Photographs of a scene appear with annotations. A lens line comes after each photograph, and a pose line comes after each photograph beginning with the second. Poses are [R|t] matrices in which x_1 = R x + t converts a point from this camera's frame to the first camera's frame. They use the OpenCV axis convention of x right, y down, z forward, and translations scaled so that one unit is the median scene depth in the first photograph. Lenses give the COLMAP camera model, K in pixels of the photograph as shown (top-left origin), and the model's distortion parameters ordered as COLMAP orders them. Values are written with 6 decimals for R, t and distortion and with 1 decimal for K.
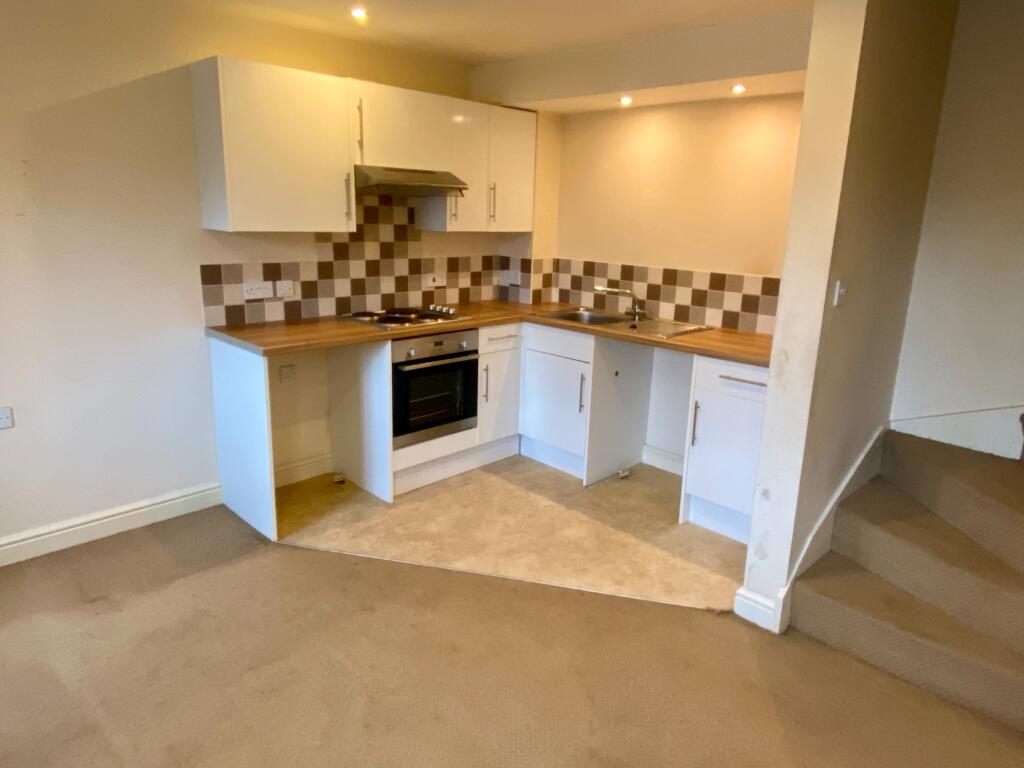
lens RADIAL K [[666.4, 0, 515.2], [0, 666.4, 378.6], [0, 0, 1]] dist [0.044351, -0.046725]
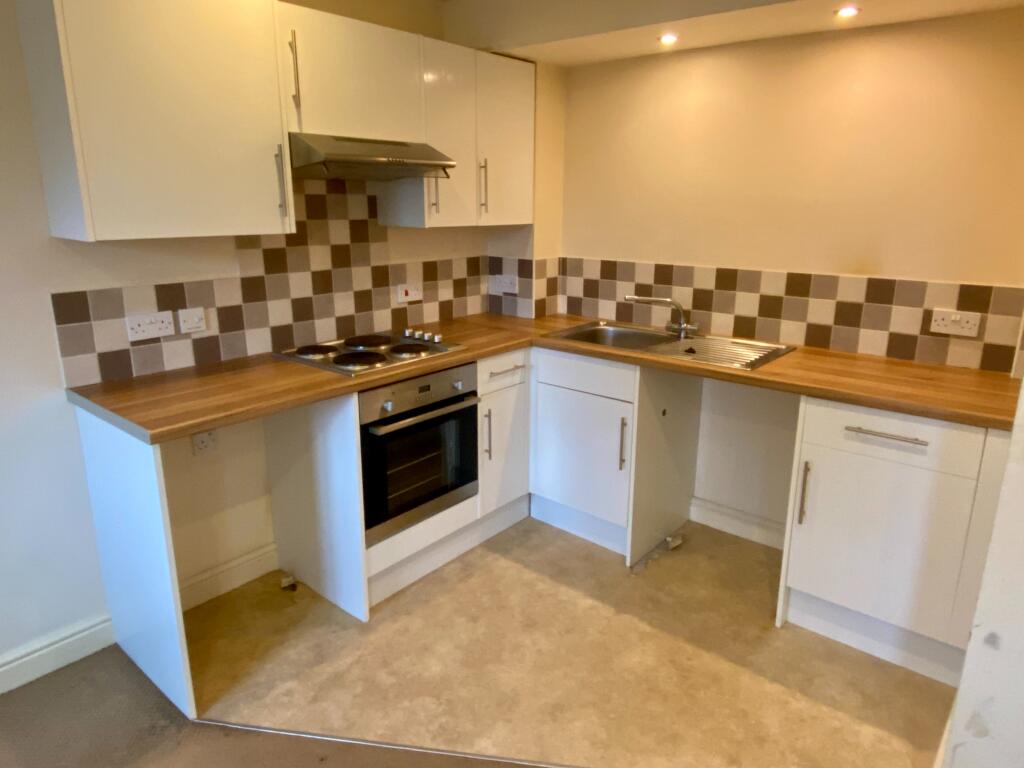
lens RADIAL K [[662.4, 0, 514.8], [0, 662.4, 374.1], [0, 0, 1]] dist [0.047132, -0.072303]
pose [[0.996003, -0.046438, 0.076301, -0.070120], [0.045484, 0.998864, 0.014198, -0.070912], [-0.076873, -0.010671, 0.996984, 0.288165]]
